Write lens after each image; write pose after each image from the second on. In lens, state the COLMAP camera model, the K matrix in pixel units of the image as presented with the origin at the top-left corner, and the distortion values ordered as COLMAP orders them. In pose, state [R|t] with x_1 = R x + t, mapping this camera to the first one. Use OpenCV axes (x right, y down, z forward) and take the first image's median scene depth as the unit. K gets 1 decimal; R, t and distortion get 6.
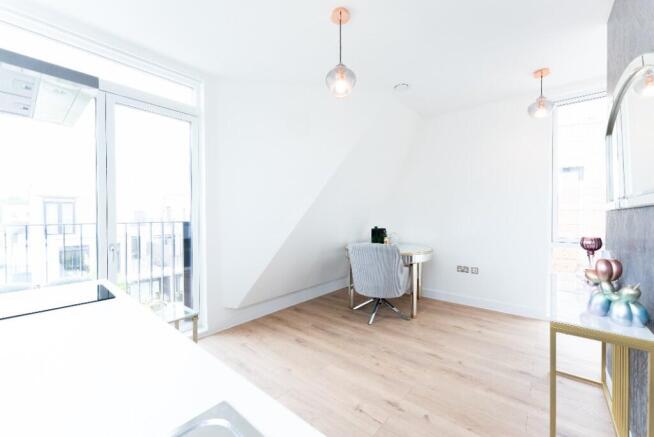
lens RADIAL K [[266.7, 0, 327.2], [0, 266.7, 216.2], [0, 0, 1]] dist [-0.002030, -0.000121]
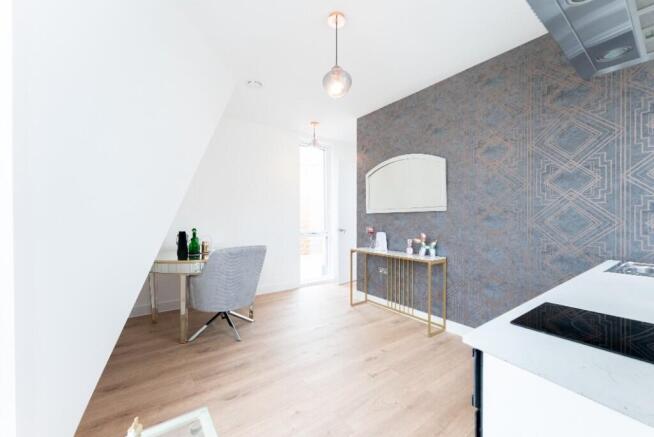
lens RADIAL K [[266.7, 0, 327.3], [0, 266.7, 216.9], [0, 0, 1]] dist [-0.002030, -0.000121]
pose [[0.222167, 0.008604, 0.974971, -0.638072], [0.001288, 0.999958, -0.009117, 0.011192], [-0.975008, 0.003281, 0.222147, 0.538251]]
